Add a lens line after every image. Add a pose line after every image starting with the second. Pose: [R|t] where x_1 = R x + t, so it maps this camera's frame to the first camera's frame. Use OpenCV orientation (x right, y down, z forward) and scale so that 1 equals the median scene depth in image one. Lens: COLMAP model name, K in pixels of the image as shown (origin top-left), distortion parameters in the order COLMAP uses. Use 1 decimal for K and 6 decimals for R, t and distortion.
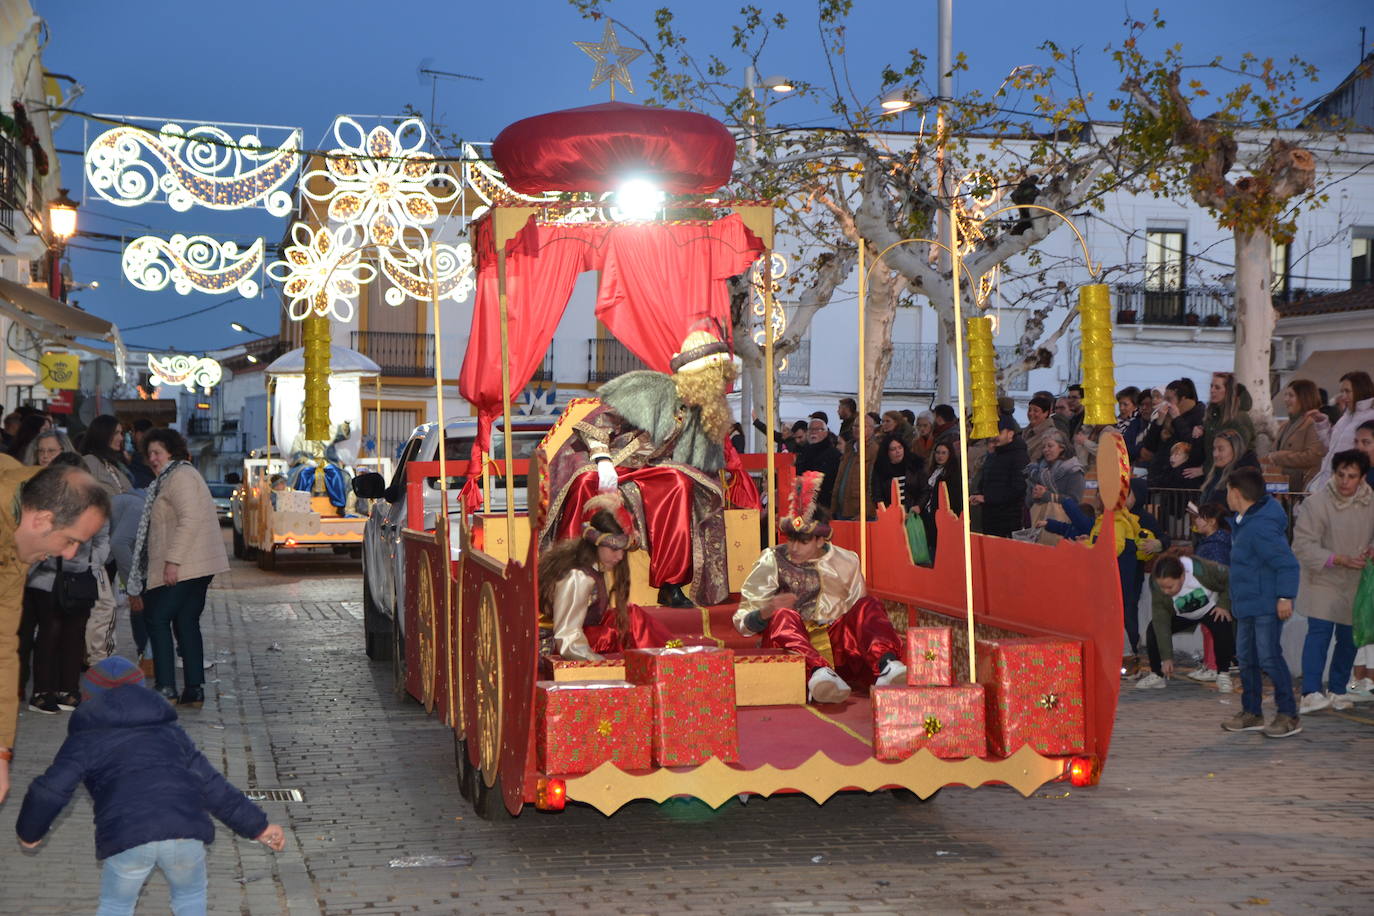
lens RADIAL K [[2755.6, 0, 687.0], [0, 2755.6, 458.0], [0, 0, 1]] dist [0.199384, 0.091962]
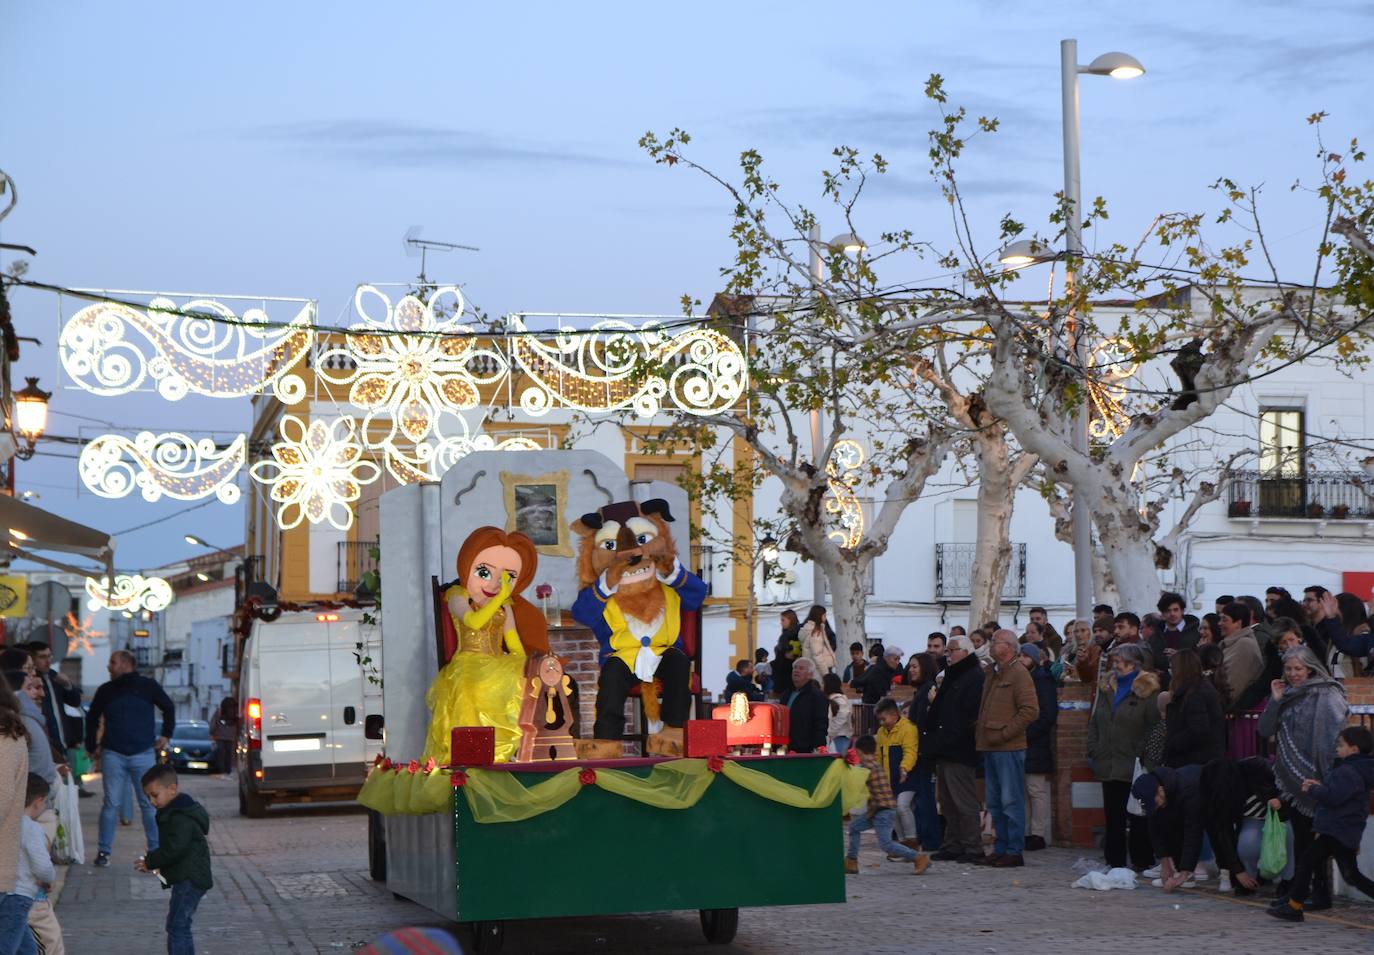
lens RADIAL K [[3013.4, 0, 687.0], [0, 3013.4, 477.5], [0, 0, 1]] dist [0.227662, -0.141699]
pose [[0.999447, -0.017618, 0.028213, -0.053291], [0.019452, 0.997624, -0.066087, -0.002382], [-0.026982, 0.066599, 0.997415, 0.086195]]
